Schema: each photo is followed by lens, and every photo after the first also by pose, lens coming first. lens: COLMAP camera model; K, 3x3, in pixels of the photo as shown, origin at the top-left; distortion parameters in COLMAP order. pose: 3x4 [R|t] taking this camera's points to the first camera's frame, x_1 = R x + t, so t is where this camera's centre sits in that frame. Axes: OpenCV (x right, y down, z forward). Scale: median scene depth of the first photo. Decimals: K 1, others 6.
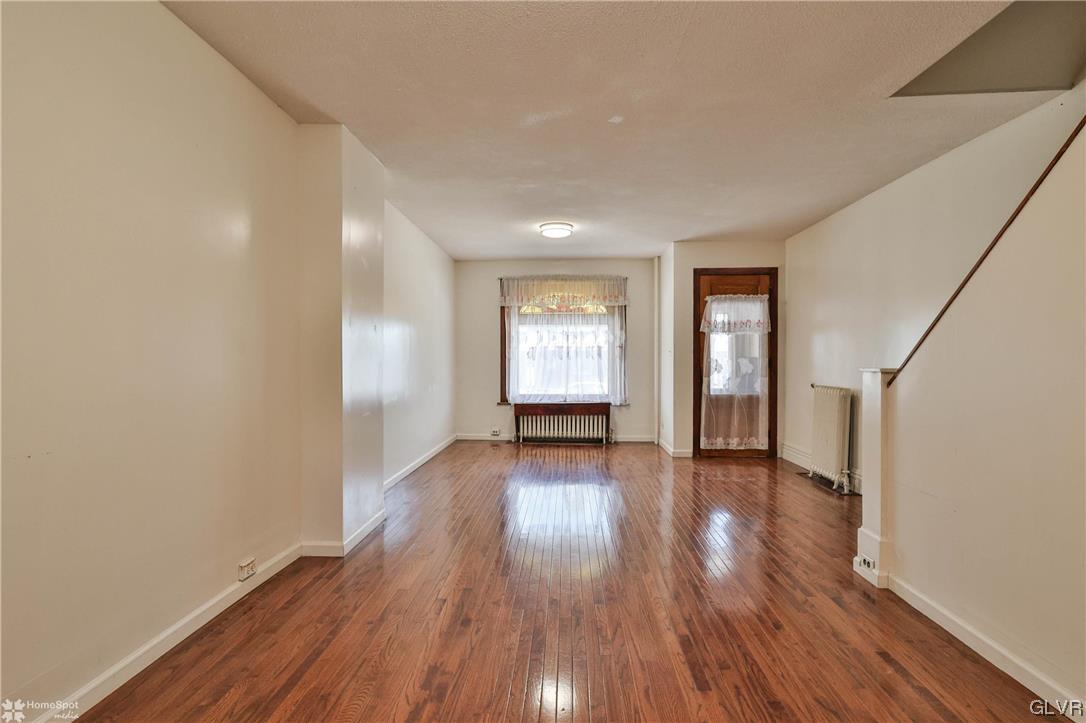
lens RADIAL K [[546.5, 0, 543.0], [0, 546.5, 361.5], [0, 0, 1]] dist [-0.001520, 0.000560]
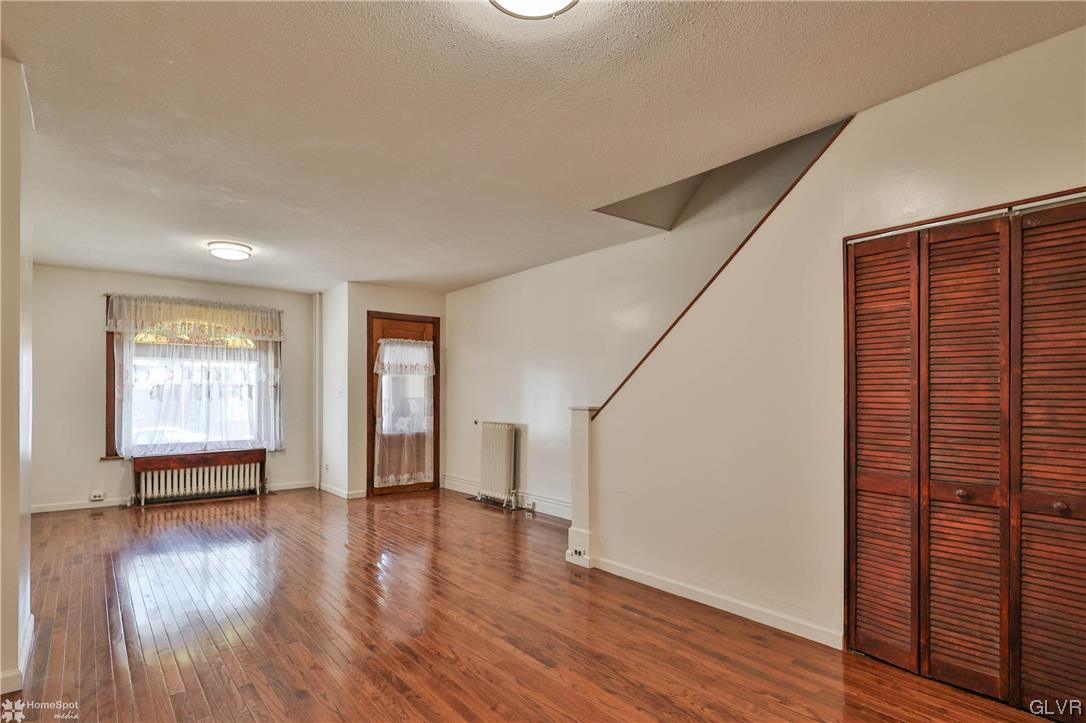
lens RADIAL K [[555.7, 0, 539.5], [0, 555.7, 395.7], [0, 0, 1]] dist [-0.000489, 0.000347]
pose [[0.745199, 0.002388, 0.666838, -0.165534], [0.004375, 0.999955, -0.008471, -0.001841], [-0.666828, 0.009230, 0.745155, 0.019042]]
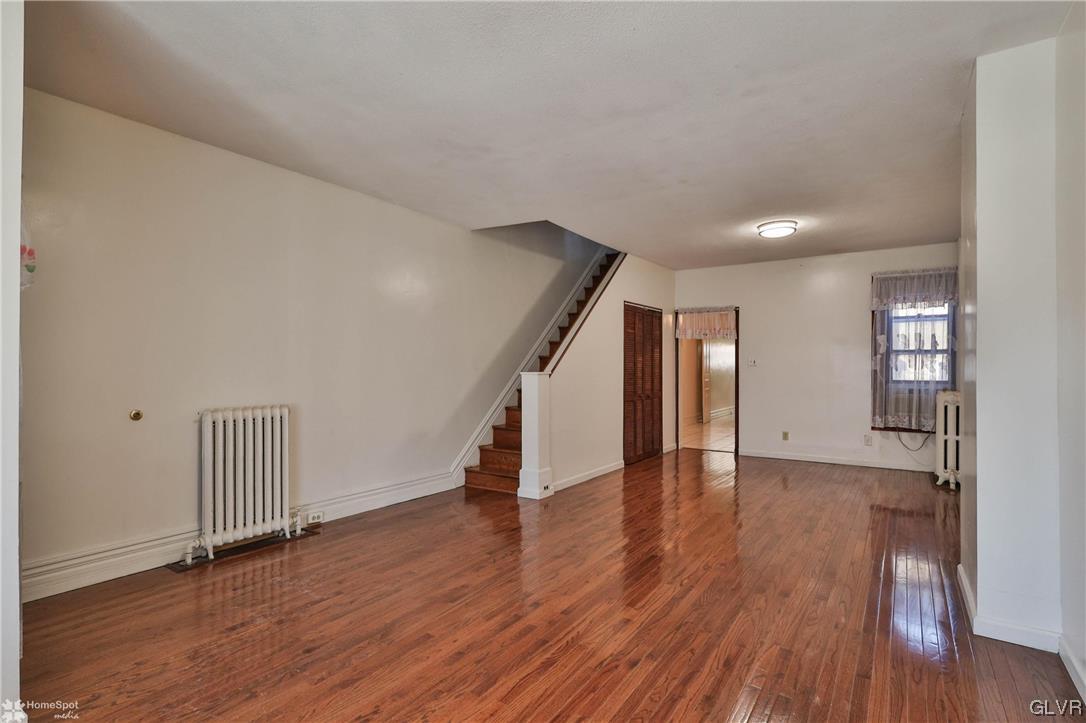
lens RADIAL K [[546.5, 0, 543.0], [0, 546.5, 361.5], [0, 0, 1]] dist [-0.001520, 0.000560]
pose [[-0.855670, -0.001602, 0.517520, -0.117307], [-0.001279, 0.999999, 0.000981, -0.009866], [-0.517521, 0.000178, -0.855671, 1.050112]]
